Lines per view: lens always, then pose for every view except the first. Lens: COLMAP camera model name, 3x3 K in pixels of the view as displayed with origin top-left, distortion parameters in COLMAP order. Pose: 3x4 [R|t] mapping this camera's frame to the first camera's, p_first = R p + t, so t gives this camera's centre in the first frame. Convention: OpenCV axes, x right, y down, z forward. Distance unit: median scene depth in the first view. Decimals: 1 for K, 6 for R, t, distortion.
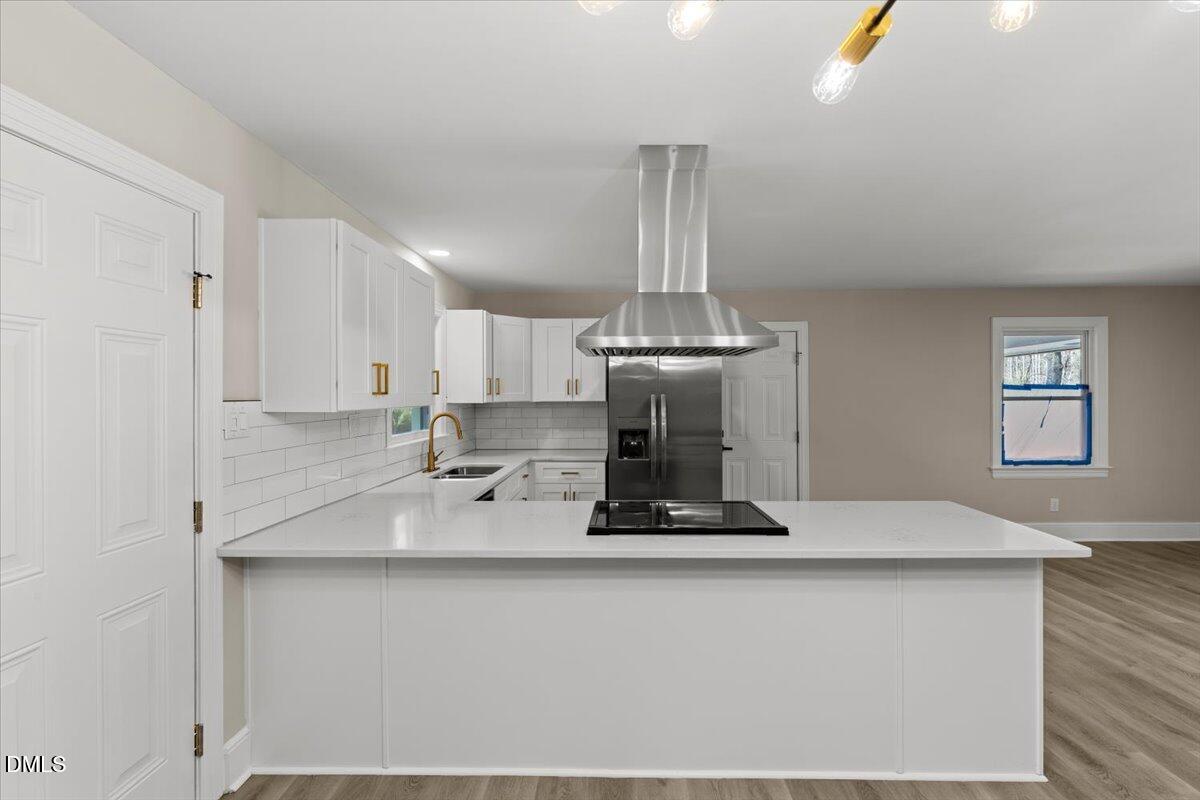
lens RADIAL K [[538.1, 0, 613.2], [0, 538.1, 397.3], [0, 0, 1]] dist [0.002120, -0.001117]
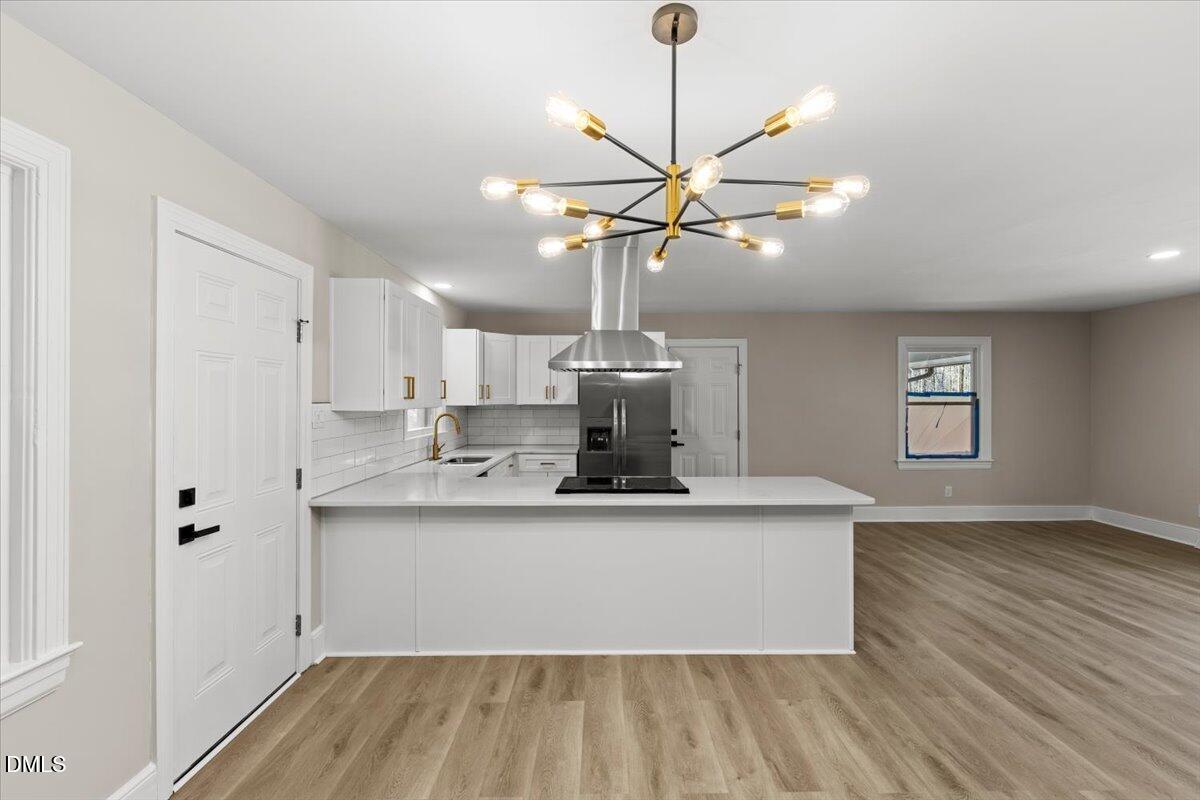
lens RADIAL K [[538.1, 0, 609.3], [0, 538.1, 399.7], [0, 0, 1]] dist [0.002120, -0.001117]
pose [[0.999688, 0.004180, 0.024637, 0.030363], [-0.004129, 0.999989, -0.002127, -0.001124], [-0.024646, 0.002025, 0.999694, -0.233361]]
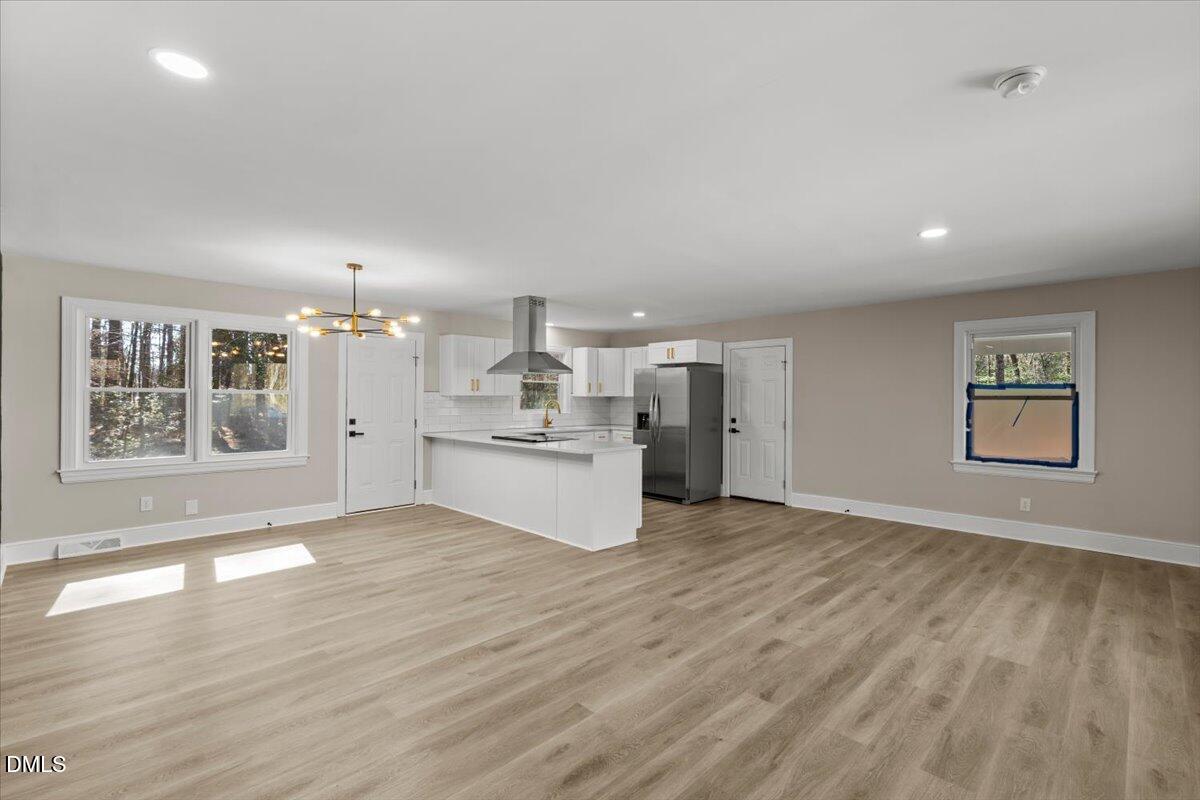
lens RADIAL K [[538.1, 0, 607.8], [0, 538.1, 400.8], [0, 0, 1]] dist [0.002120, -0.001117]
pose [[0.718562, 0.012939, -0.695343, 1.146265], [-0.011960, 0.999909, 0.006247, 0.013153], [0.695360, 0.003828, 0.718651, -0.304785]]
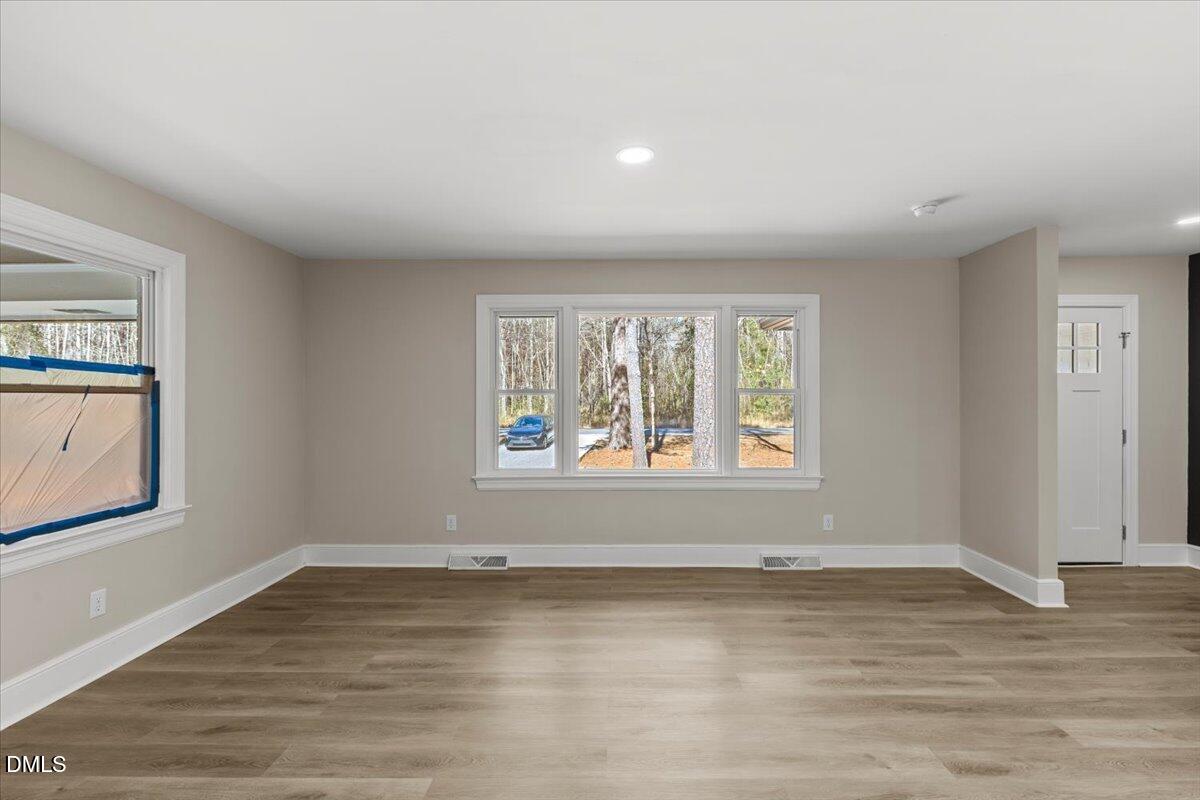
lens RADIAL K [[538.1, 0, 609.2], [0, 538.1, 397.0], [0, 0, 1]] dist [0.002120, -0.001117]
pose [[-0.004132, 0.008986, 0.999951, 0.379731], [0.002358, 0.999957, -0.008977, 0.017649], [-0.999989, 0.002321, -0.004153, 0.631896]]
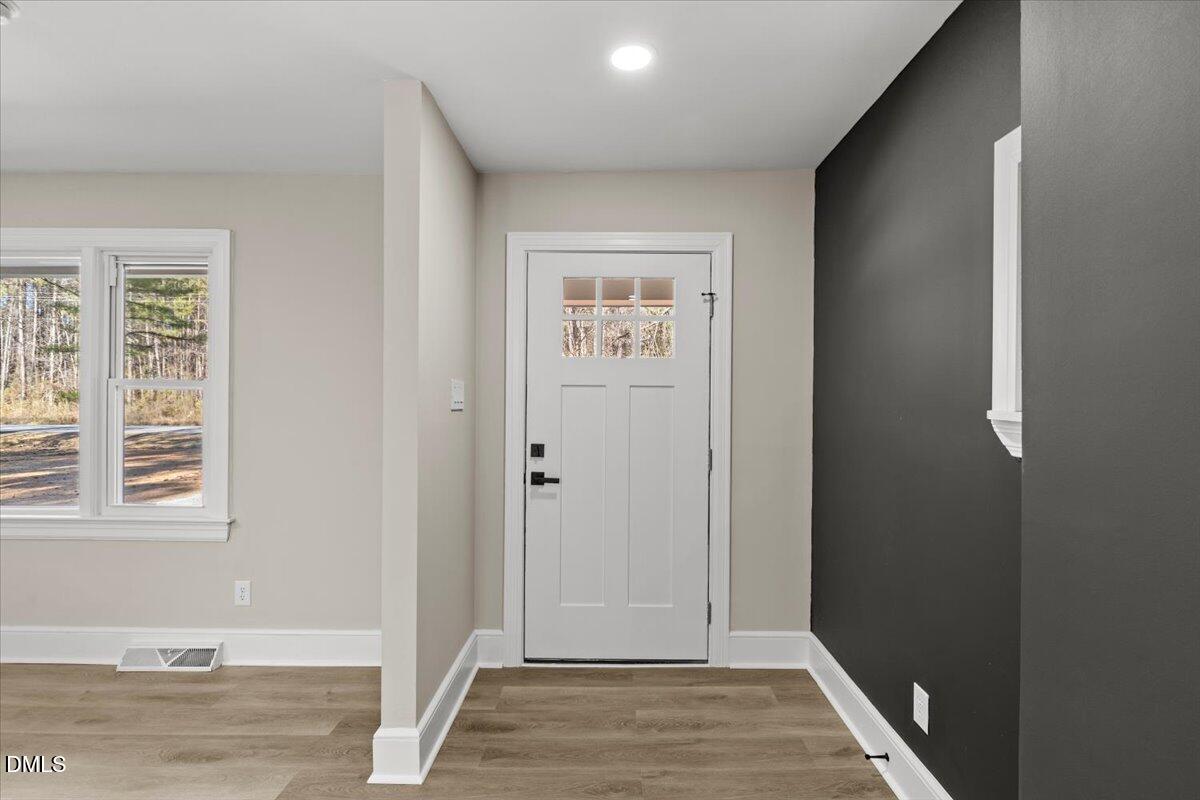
lens RADIAL K [[538.1, 0, 612.0], [0, 538.1, 400.5], [0, 0, 1]] dist [0.002120, -0.001117]
pose [[0.001978, 0.001364, 0.999997, 0.742887], [-0.003795, 0.999992, -0.001356, 0.017150], [-0.999991, -0.003792, 0.001983, -0.194275]]
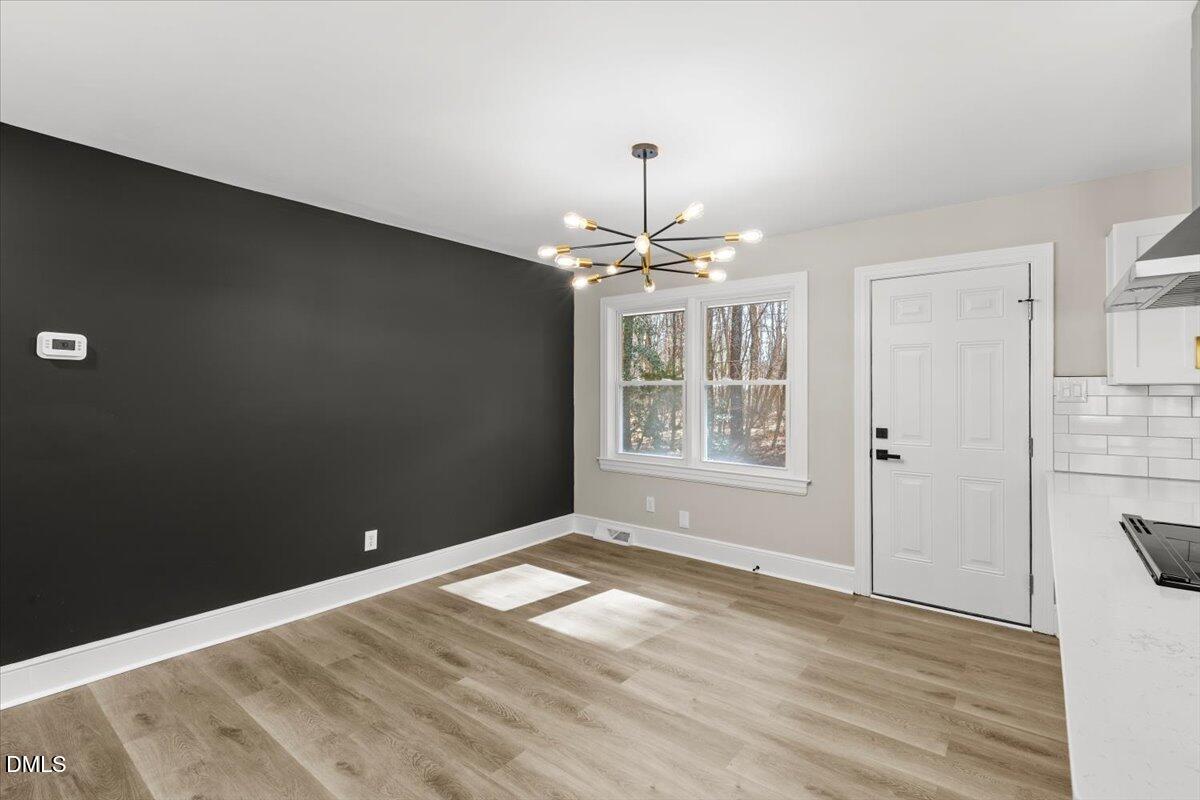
lens RADIAL K [[538.1, 0, 614.3], [0, 538.1, 388.2], [0, 0, 1]] dist [0.002120, -0.001117]
pose [[-0.598865, 0.002138, -0.800847, 0.552512], [-0.001907, 0.999990, 0.004096, 0.016331], [0.800848, 0.003980, -0.598854, 0.409709]]
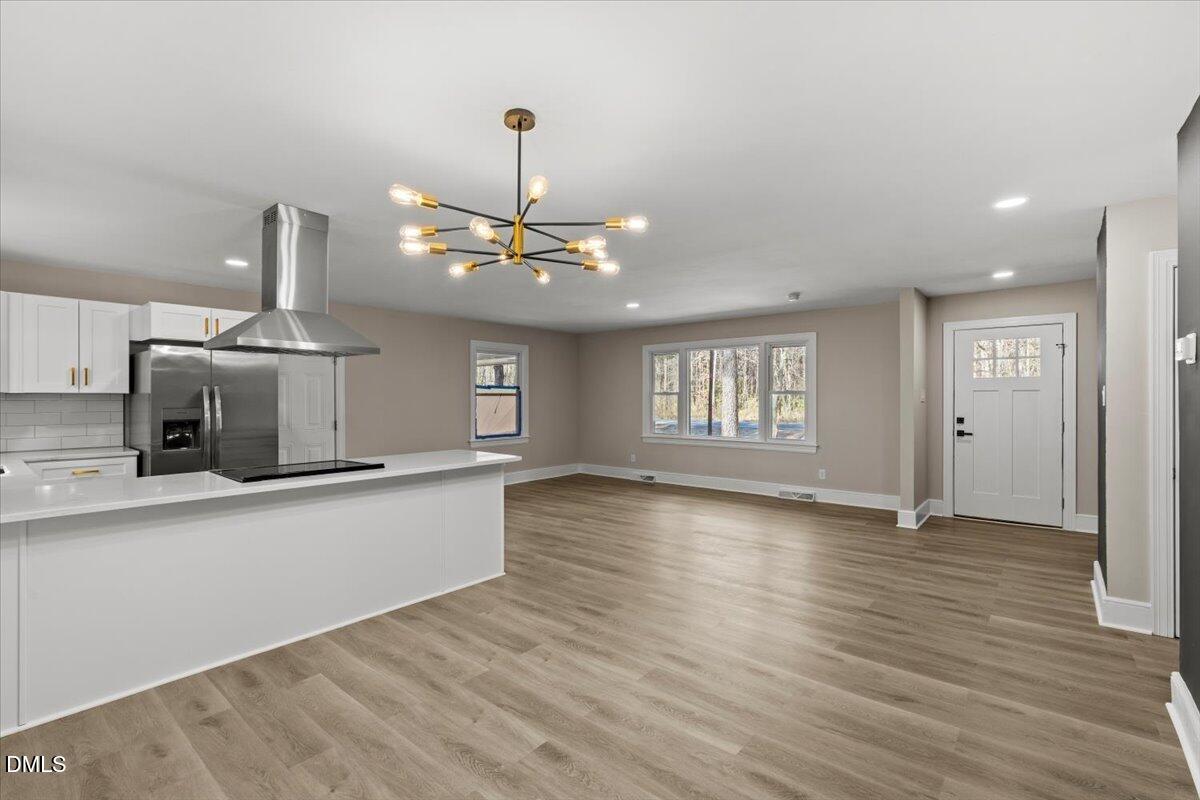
lens RADIAL K [[538.1, 0, 608.0], [0, 538.1, 398.8], [0, 0, 1]] dist [0.002120, -0.001117]
pose [[0.630025, 0.001832, 0.776573, -0.248769], [0.000557, 0.999996, -0.002811, 0.022415], [-0.776575, 0.002204, 0.630022, -0.273050]]
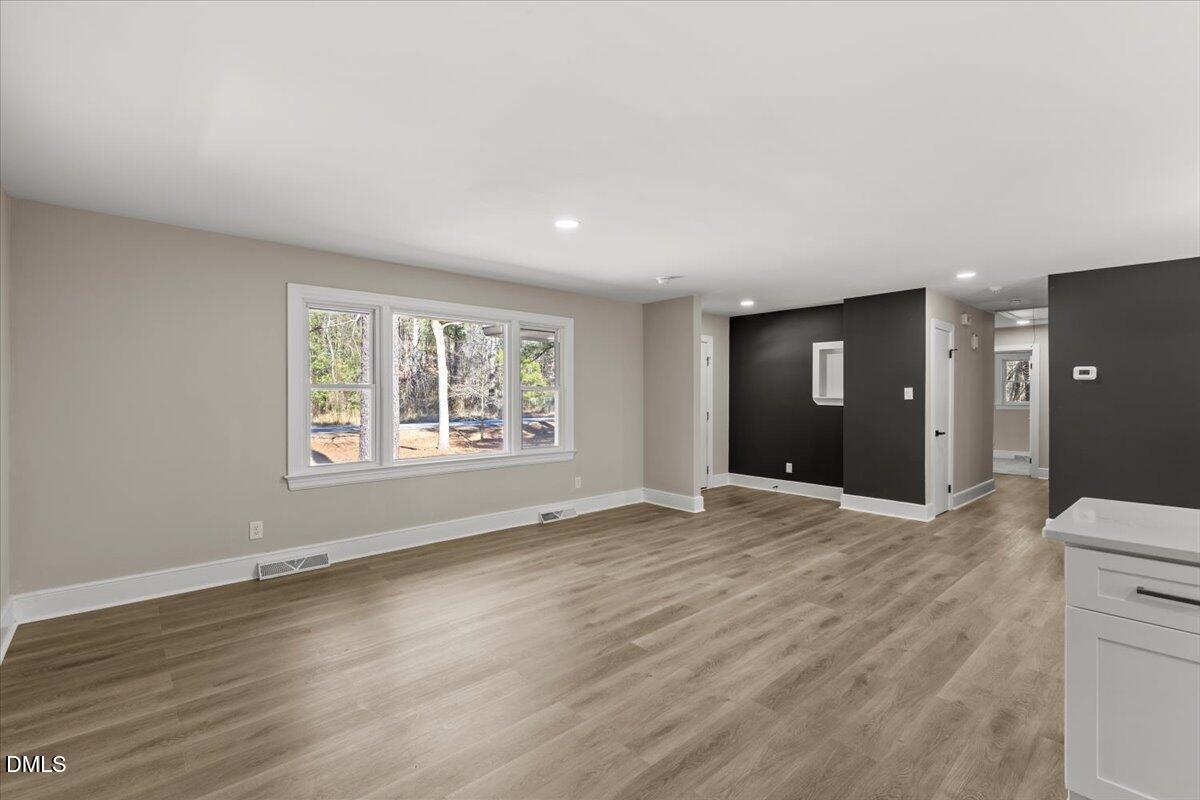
lens RADIAL K [[538.1, 0, 609.0], [0, 538.1, 401.4], [0, 0, 1]] dist [0.002120, -0.001117]
pose [[-0.685821, -0.002318, 0.727767, 0.314312], [0.005703, 0.999947, 0.008559, 0.020273], [-0.727748, 0.010020, -0.685771, 1.105336]]
